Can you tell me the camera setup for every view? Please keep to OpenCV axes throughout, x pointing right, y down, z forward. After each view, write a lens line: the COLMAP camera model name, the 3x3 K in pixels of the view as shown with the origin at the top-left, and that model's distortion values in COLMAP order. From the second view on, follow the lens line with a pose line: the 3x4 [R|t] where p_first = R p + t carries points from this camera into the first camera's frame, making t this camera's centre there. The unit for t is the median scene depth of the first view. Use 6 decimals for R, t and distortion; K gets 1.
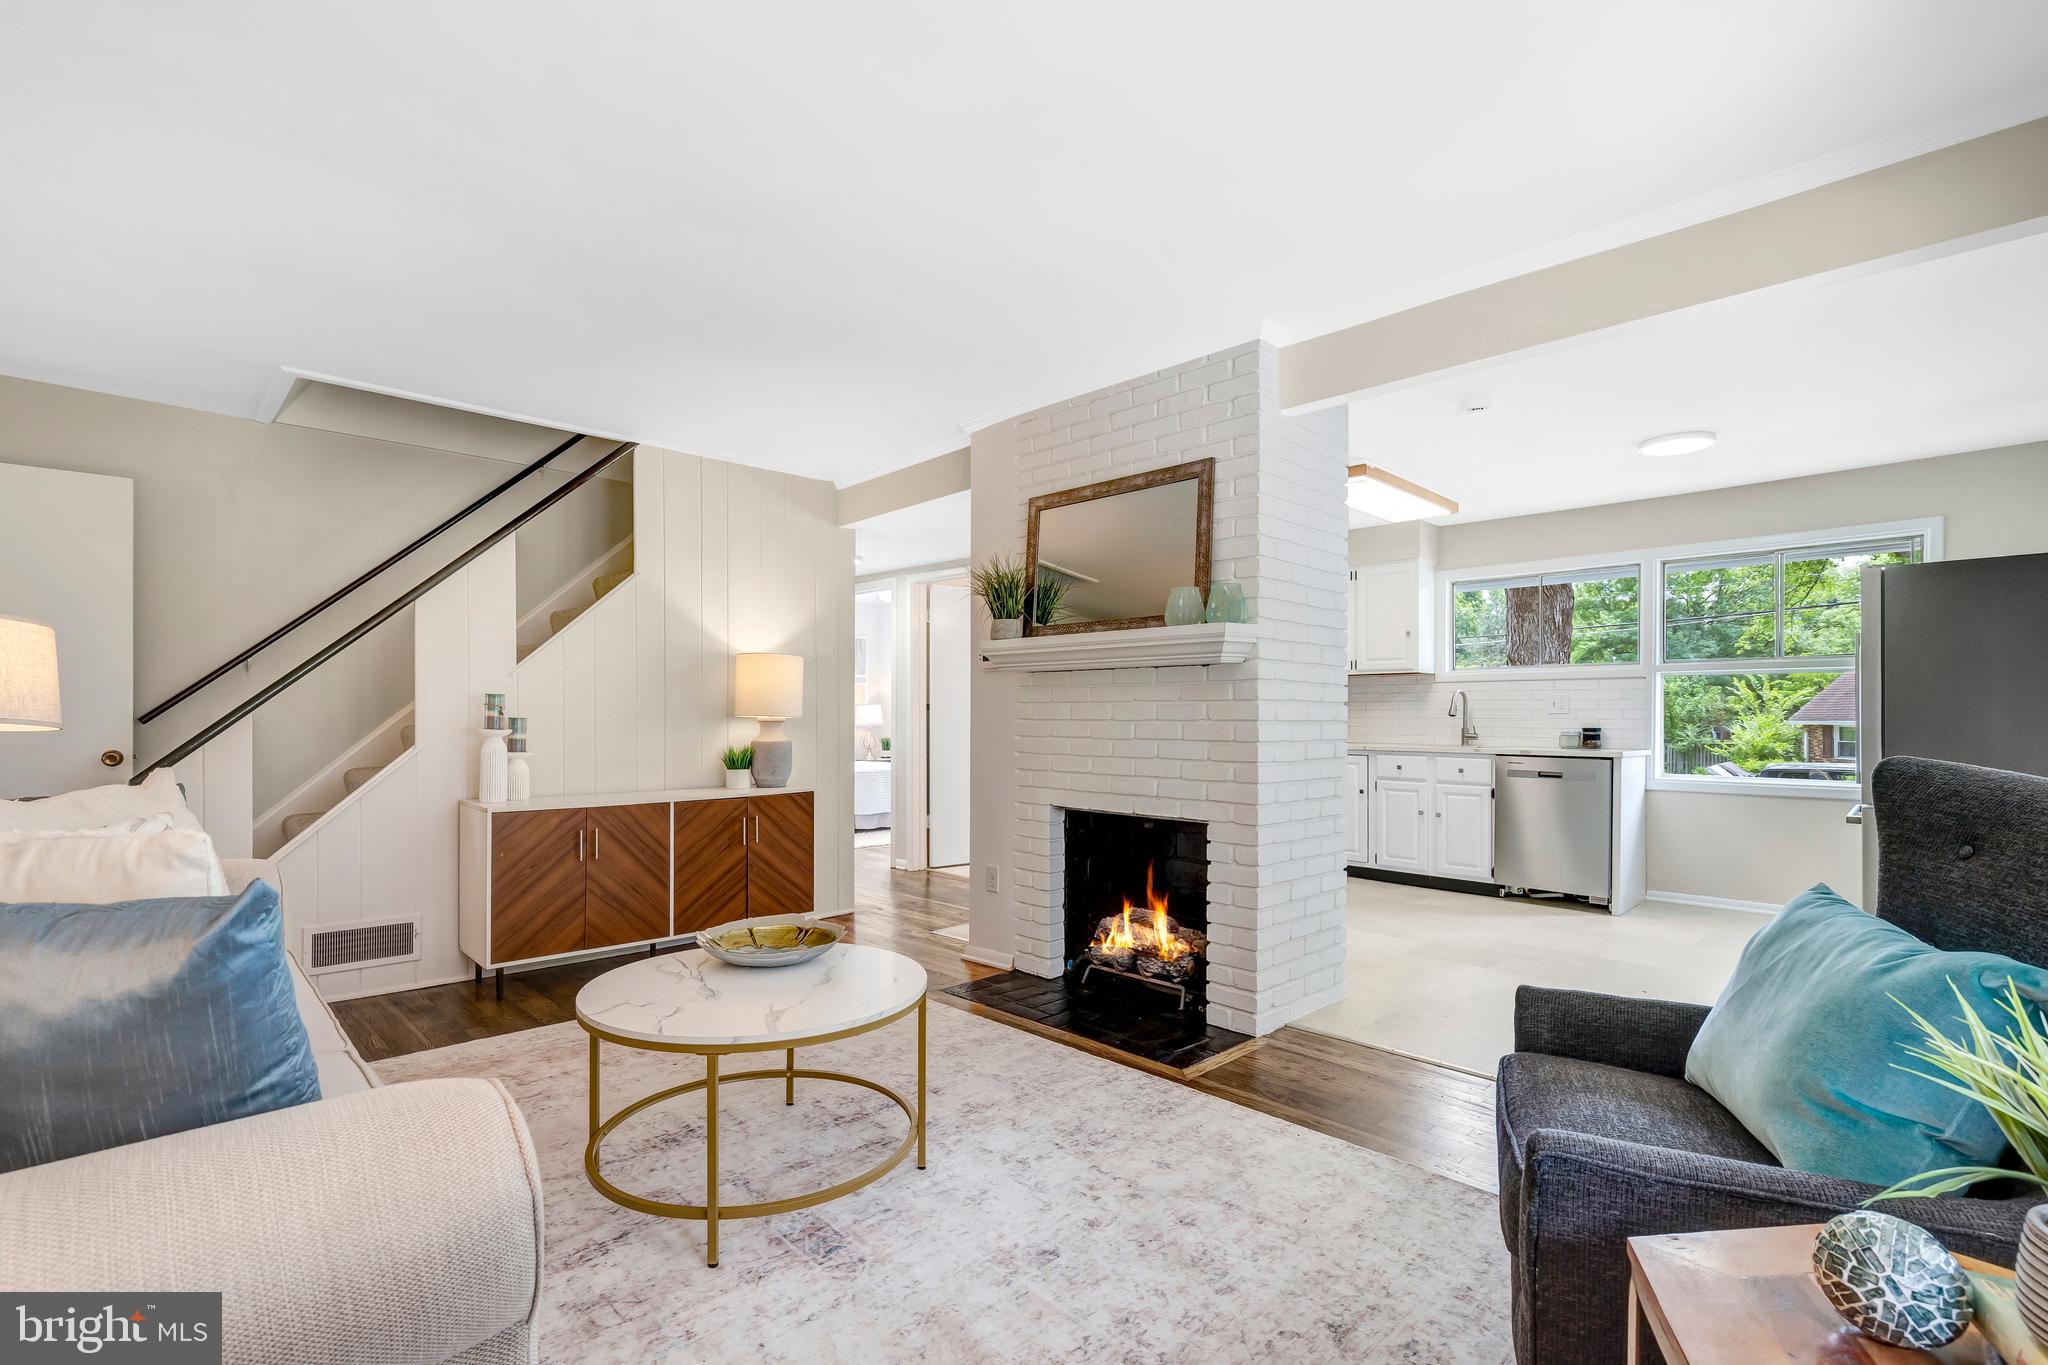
lens RADIAL K [[947.7, 0, 1017.1], [0, 947.7, 714.7], [0, 0, 1]] dist [-0.005923, 0.002664]
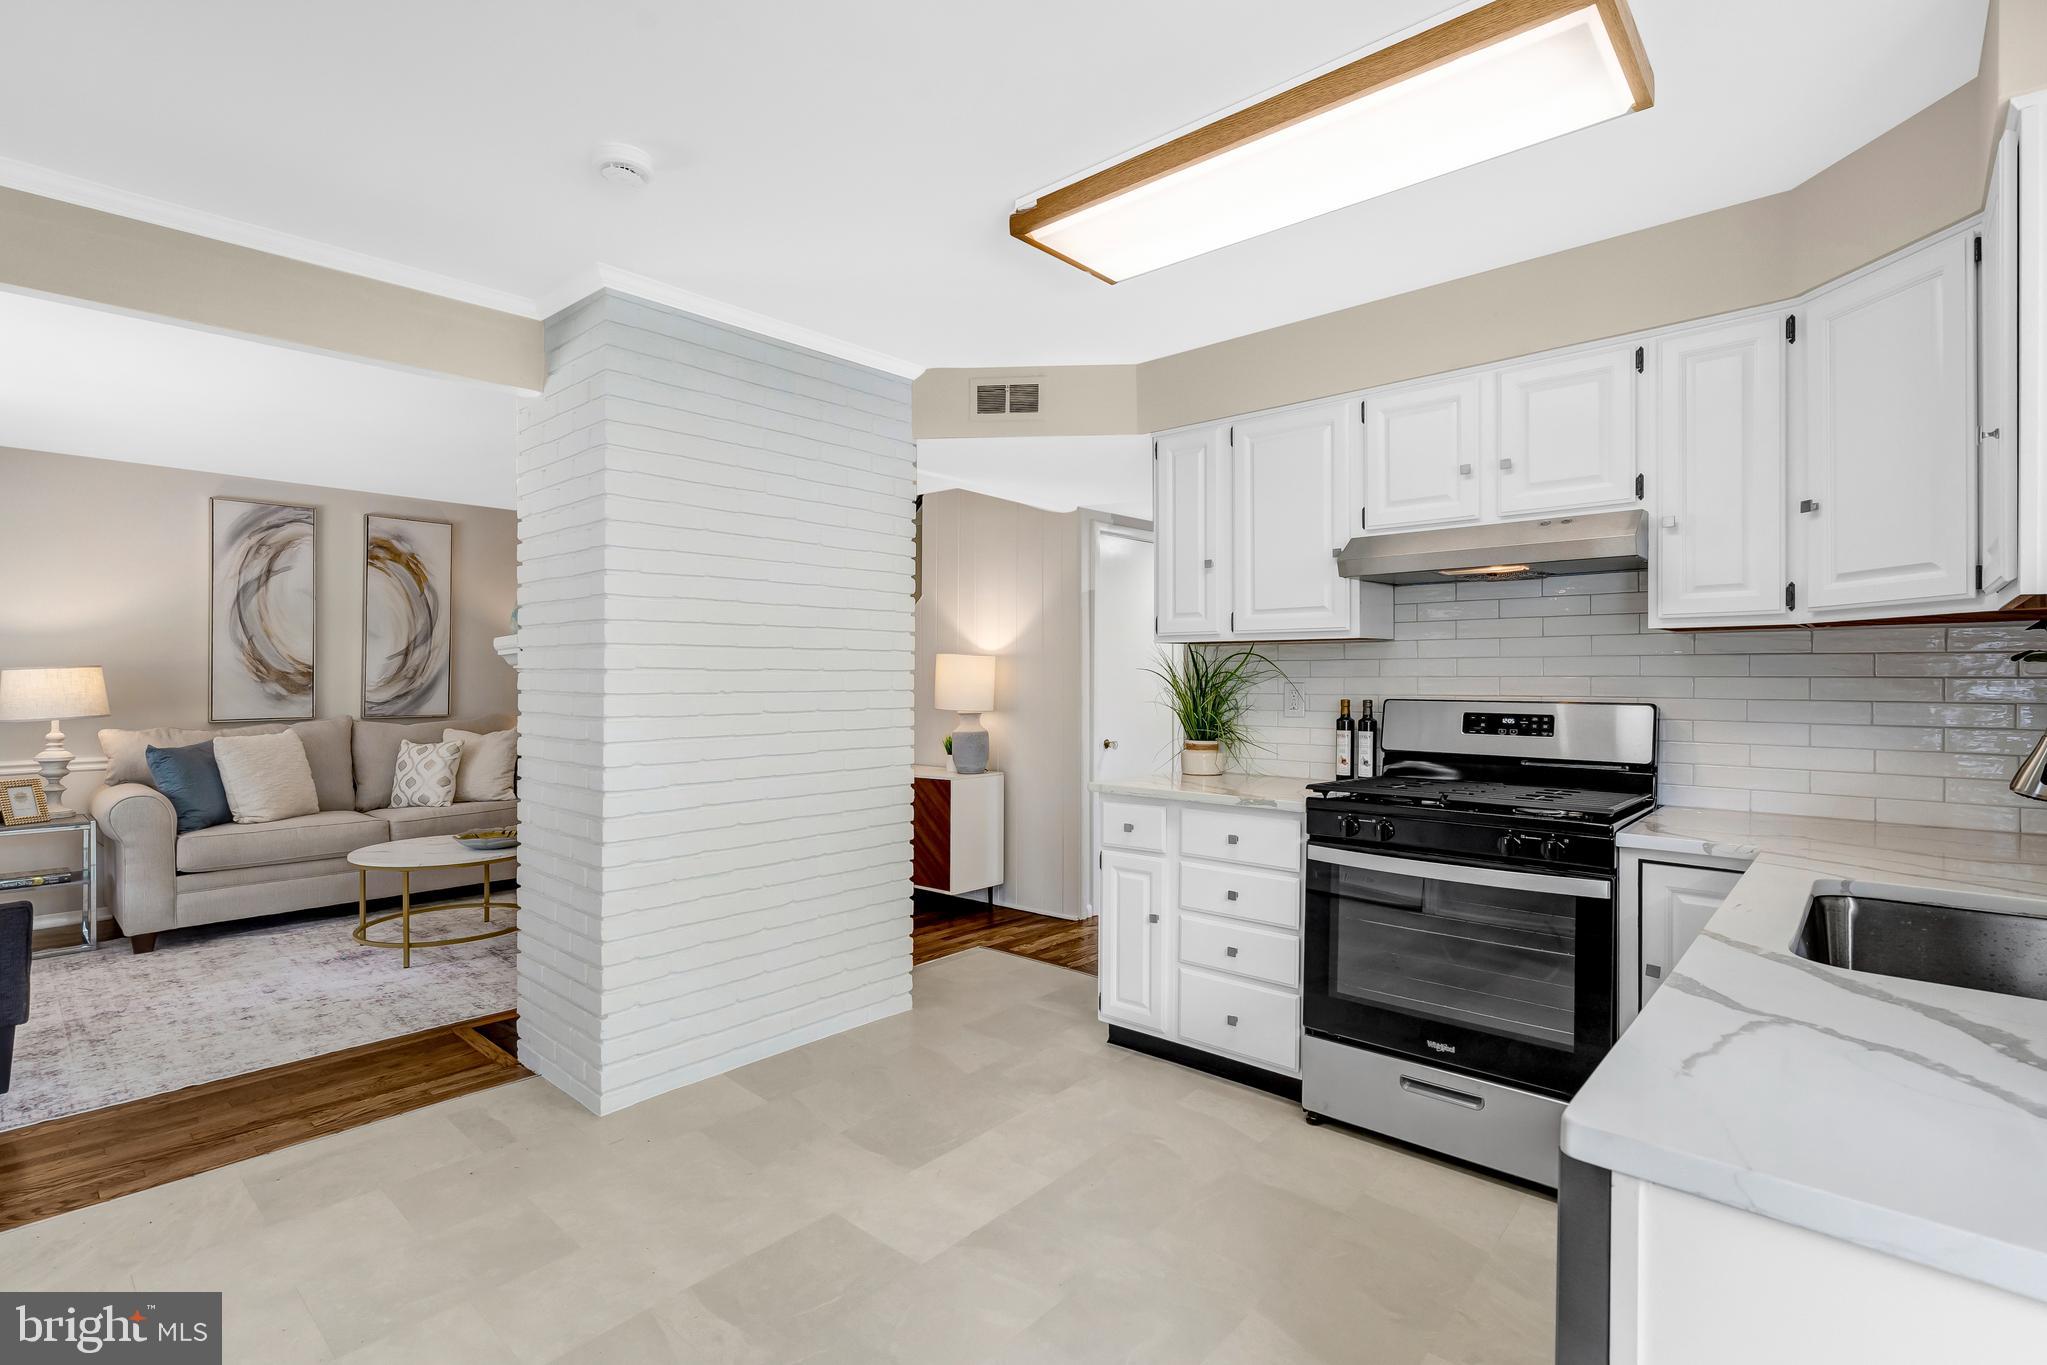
lens RADIAL K [[947.2, 0, 1004.8], [0, 947.2, 677.8], [0, 0, 1]] dist [-0.005923, 0.002664]
pose [[0.056768, -0.004985, -0.998375, 0.985300], [-0.000318, 0.999987, -0.005011, -0.035469], [0.998387, 0.000602, 0.056766, 1.138452]]
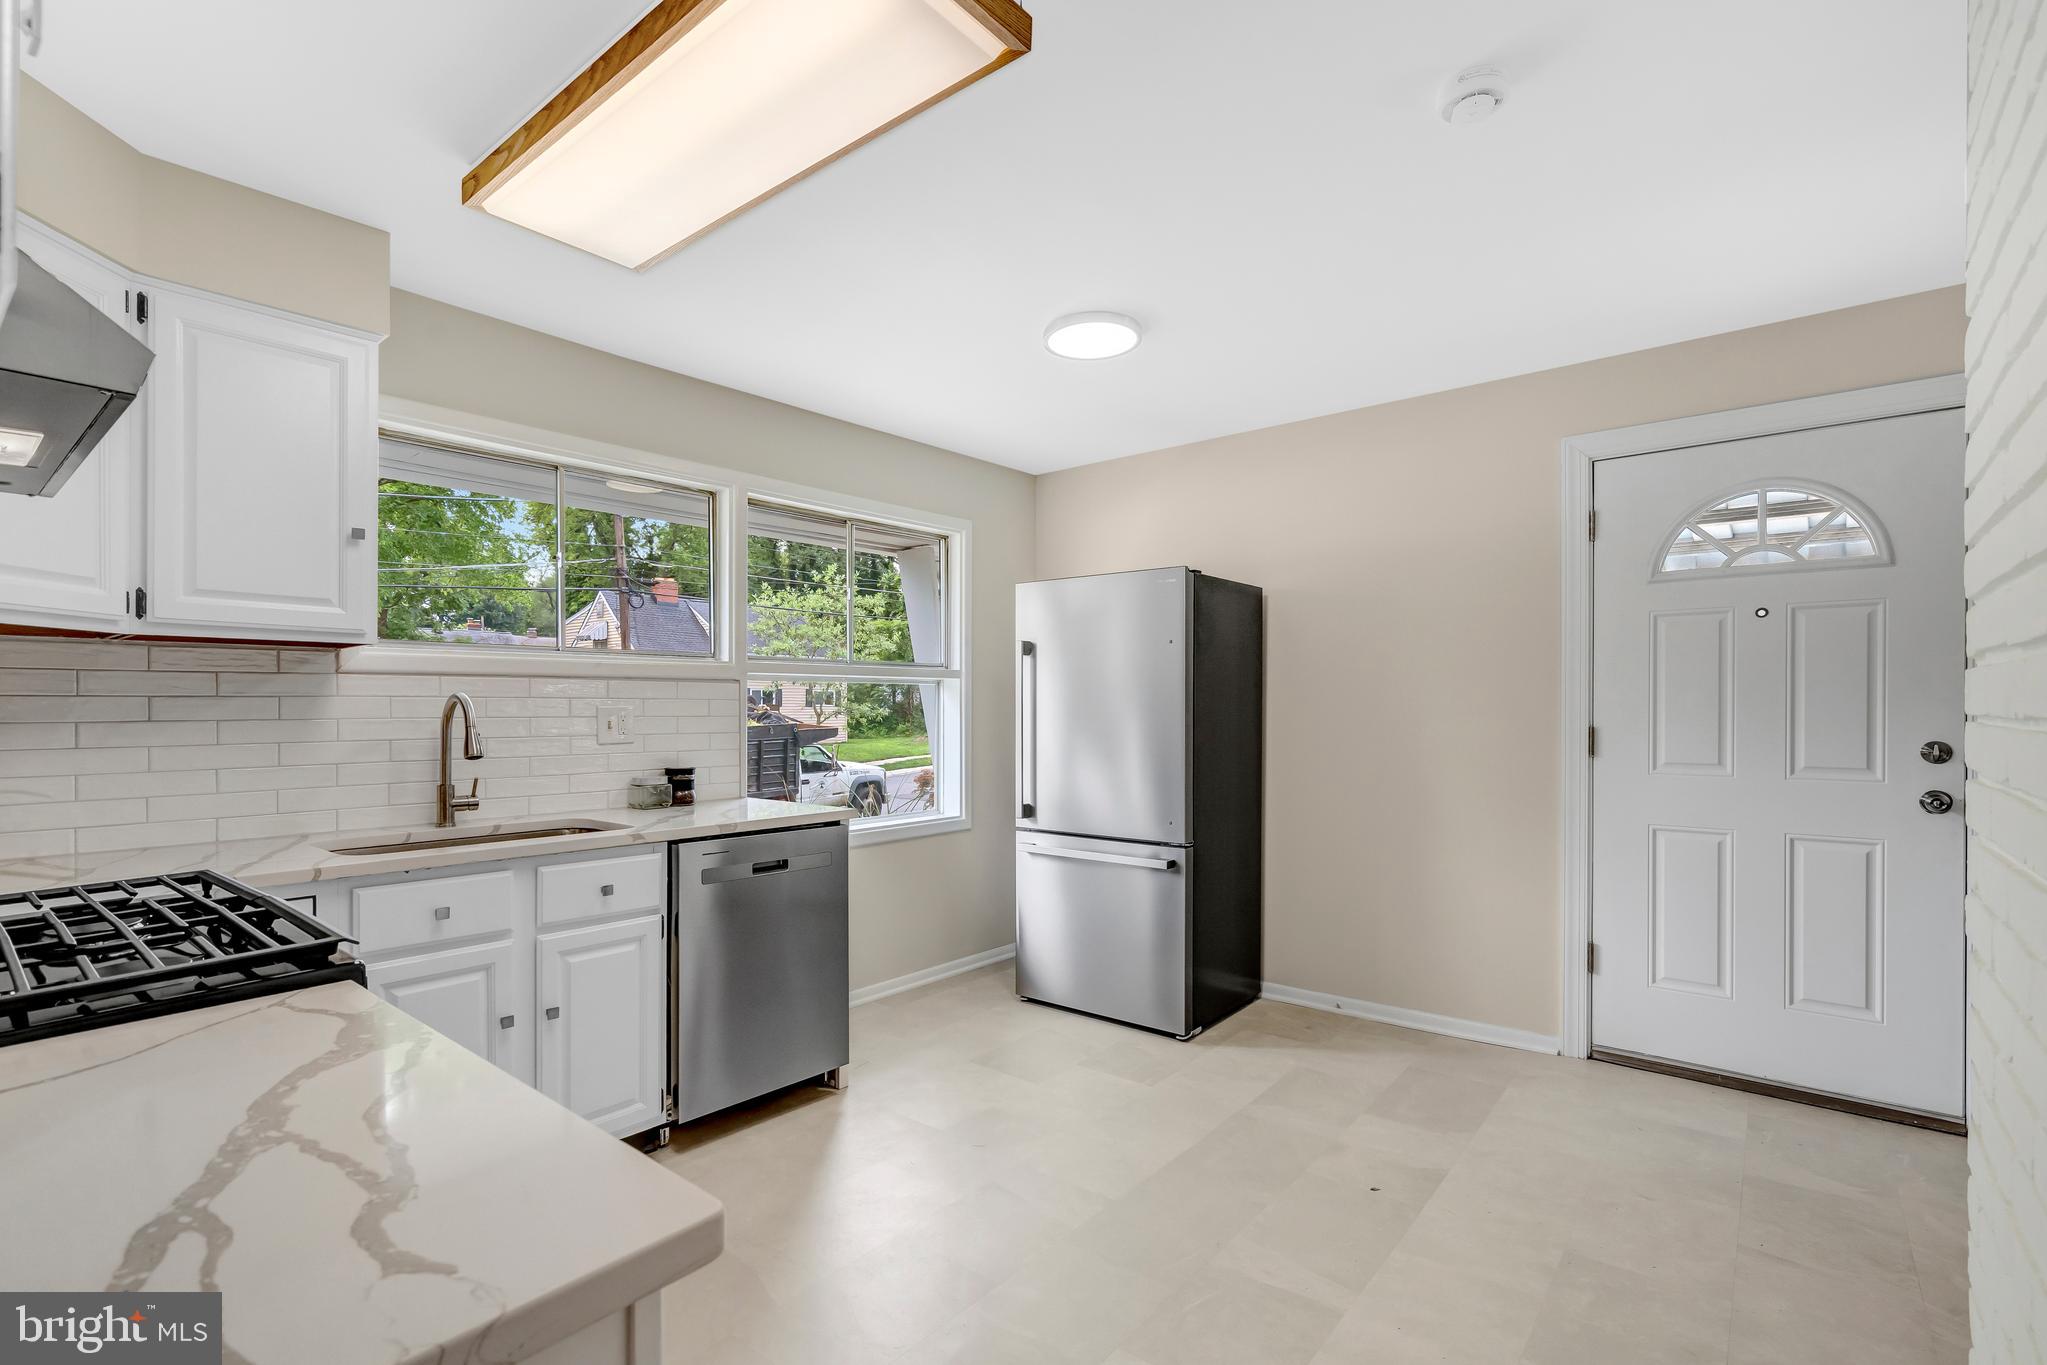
lens RADIAL K [[947.2, 0, 1026.9], [0, 947.2, 704.8], [0, 0, 1]] dist [-0.005923, 0.002664]
pose [[-0.103552, 0.000755, 0.994624, 0.044452], [0.001826, 0.999998, -0.000569, -0.032294], [-0.994622, 0.001758, -0.103554, 1.213607]]
